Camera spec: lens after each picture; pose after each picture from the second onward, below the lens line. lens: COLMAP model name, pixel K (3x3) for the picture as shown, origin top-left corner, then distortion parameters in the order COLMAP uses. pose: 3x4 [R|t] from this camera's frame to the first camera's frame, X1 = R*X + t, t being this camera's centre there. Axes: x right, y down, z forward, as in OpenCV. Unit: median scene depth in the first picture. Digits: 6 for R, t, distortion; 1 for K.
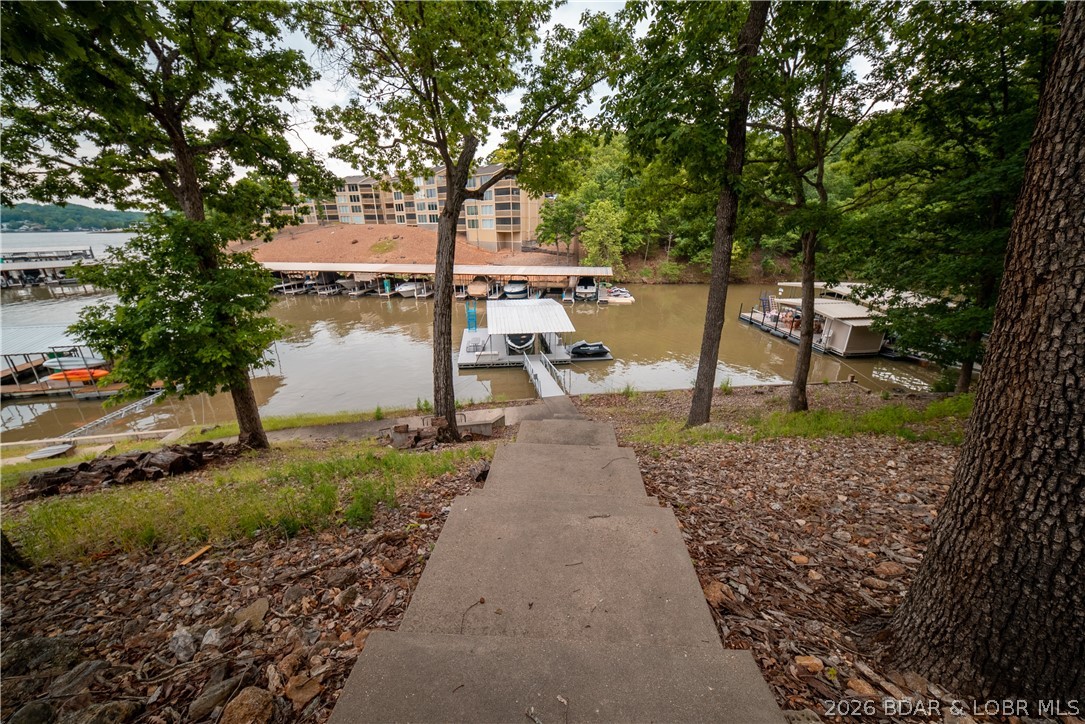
lens RADIAL K [[377.7, 0, 542.5], [0, 377.7, 362.0], [0, 0, 1]] dist [0.000969, -0.003605]
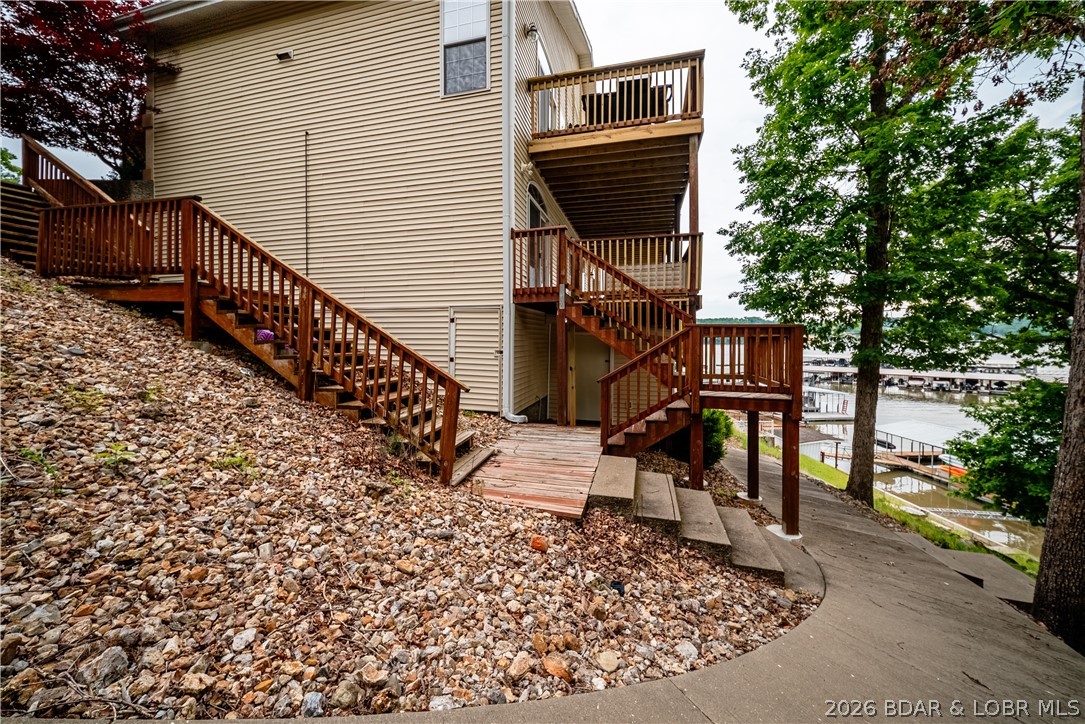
lens RADIAL K [[388.5, 0, 544.9], [0, 388.5, 341.7], [0, 0, 1]] dist [0.019513, -0.009243]
pose [[-0.194895, 0.008503, -0.980787, 0.393535], [-0.323731, 0.943367, 0.072508, -0.032129], [0.925859, 0.331643, -0.181105, -0.235555]]
